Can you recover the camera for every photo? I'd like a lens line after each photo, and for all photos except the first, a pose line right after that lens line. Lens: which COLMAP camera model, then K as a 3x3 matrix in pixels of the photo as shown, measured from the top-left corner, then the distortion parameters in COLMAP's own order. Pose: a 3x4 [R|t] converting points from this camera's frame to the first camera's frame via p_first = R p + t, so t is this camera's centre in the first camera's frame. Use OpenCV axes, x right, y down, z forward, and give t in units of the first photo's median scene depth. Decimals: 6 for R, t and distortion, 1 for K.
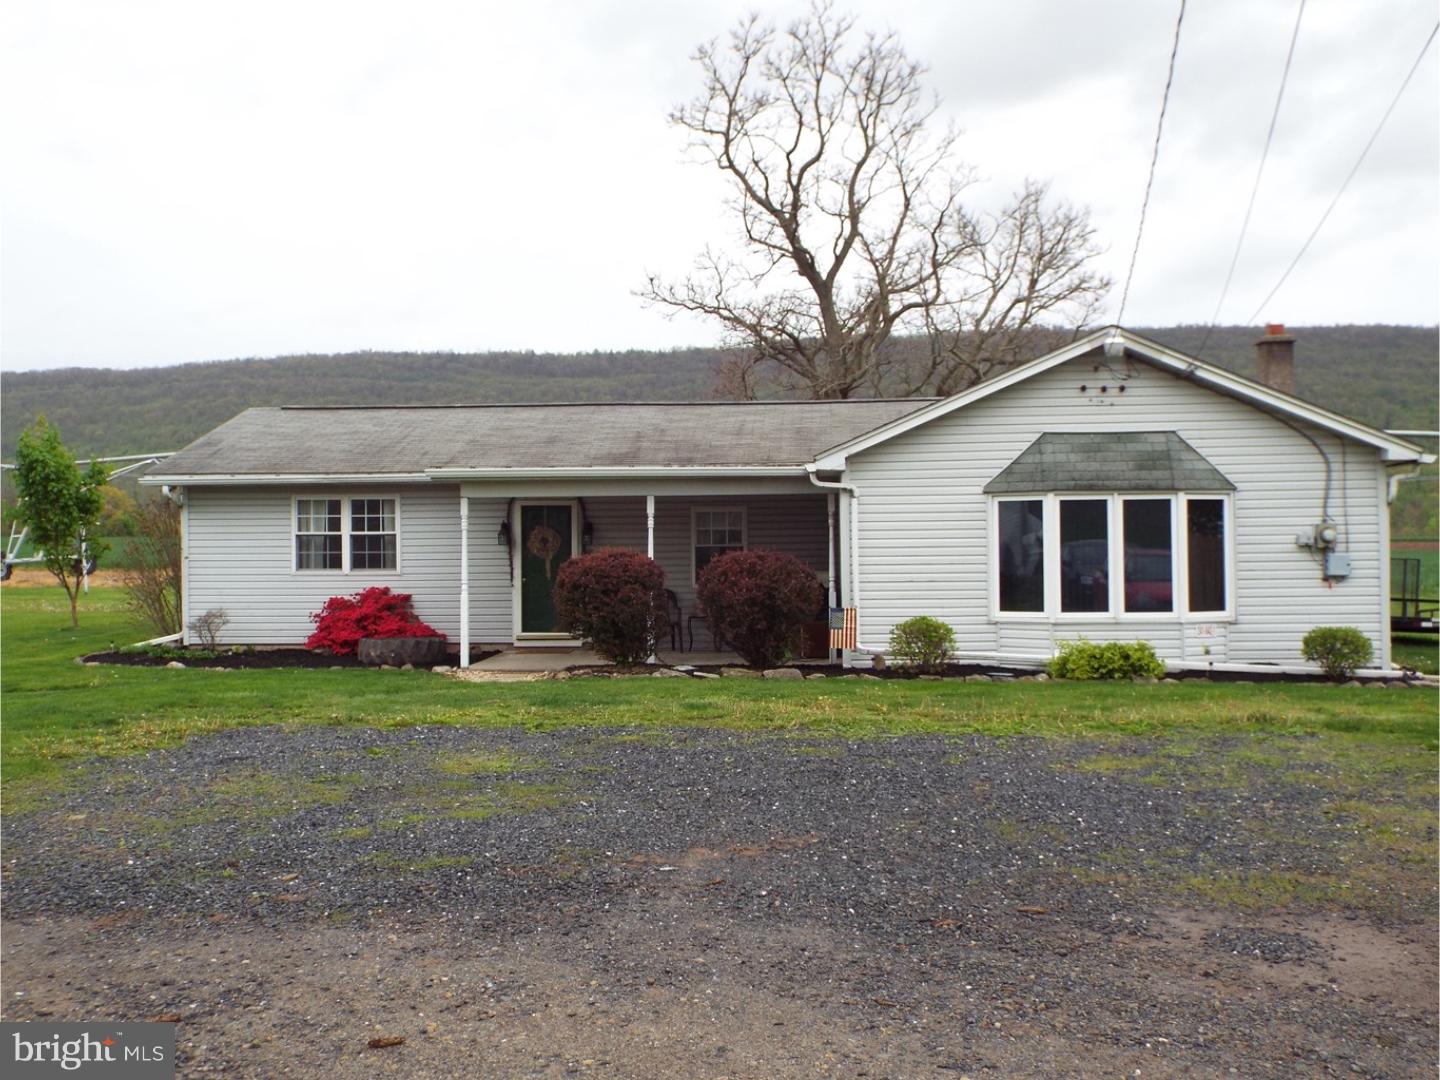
lens RADIAL K [[1440.2, 0, 720.0], [0, 1440.2, 559.3], [0, 0, 1]] dist [0.088938, -0.004305]
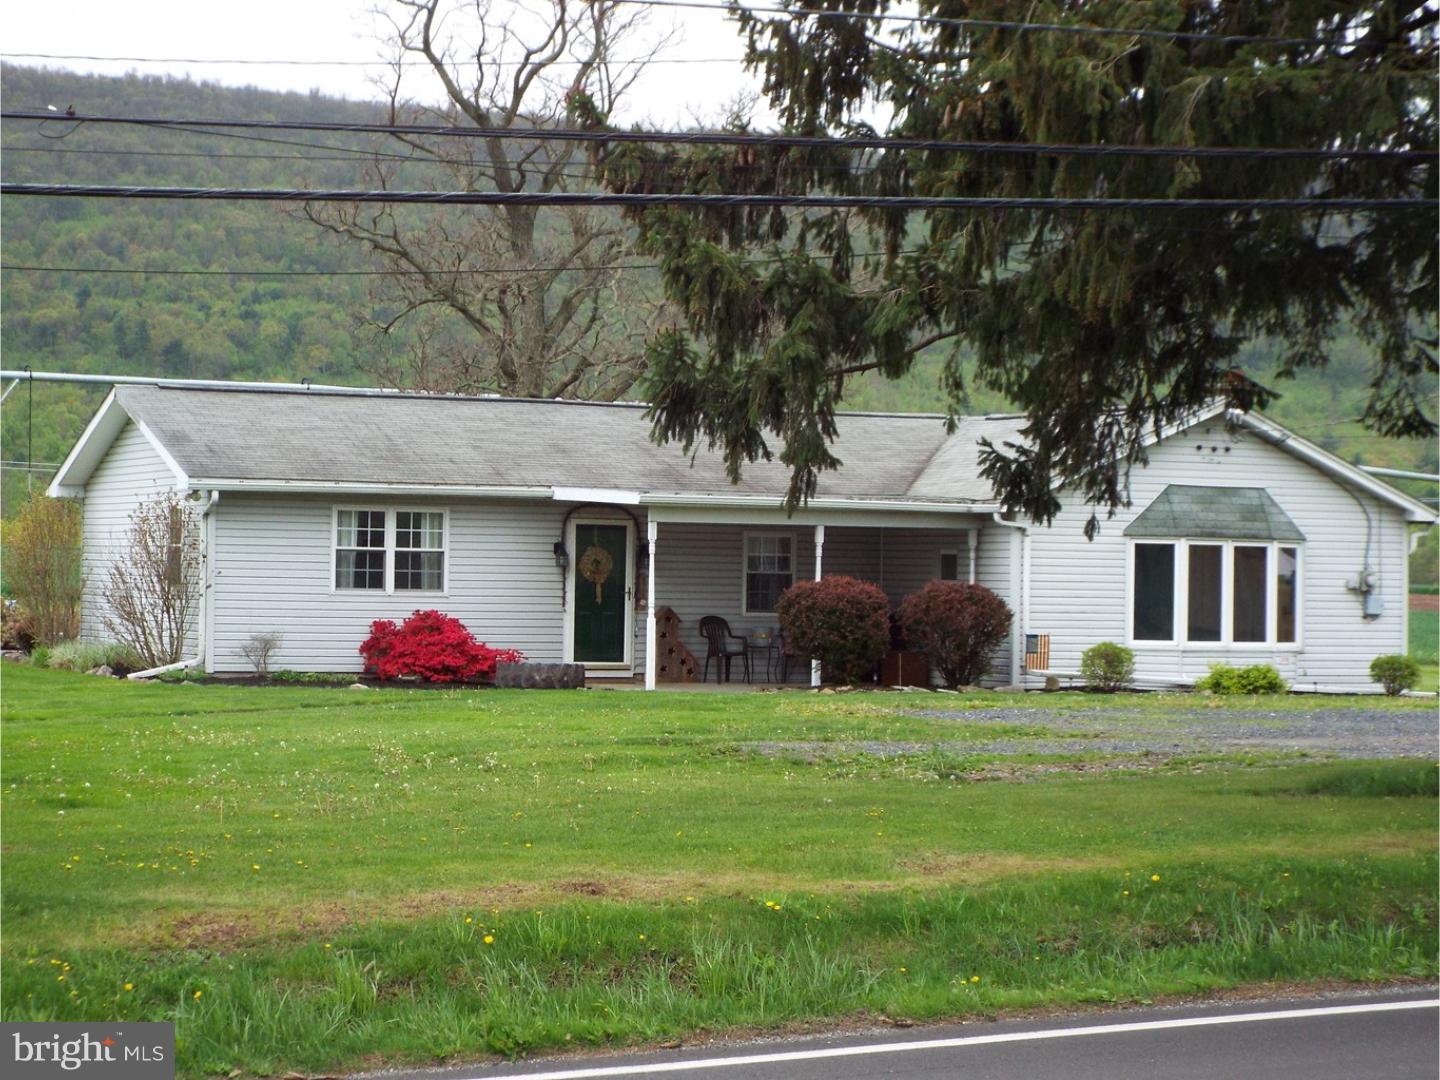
lens RADIAL K [[3392.8, 0, 720.0], [0, 3392.8, 540.0], [0, 0, 1]] dist [0.042297, 0.460550]
pose [[0.883356, 0.028901, 0.467811, -1.342339], [-0.021907, 0.999552, -0.020385, 0.018578], [-0.468191, 0.007759, 0.883593, -1.201016]]
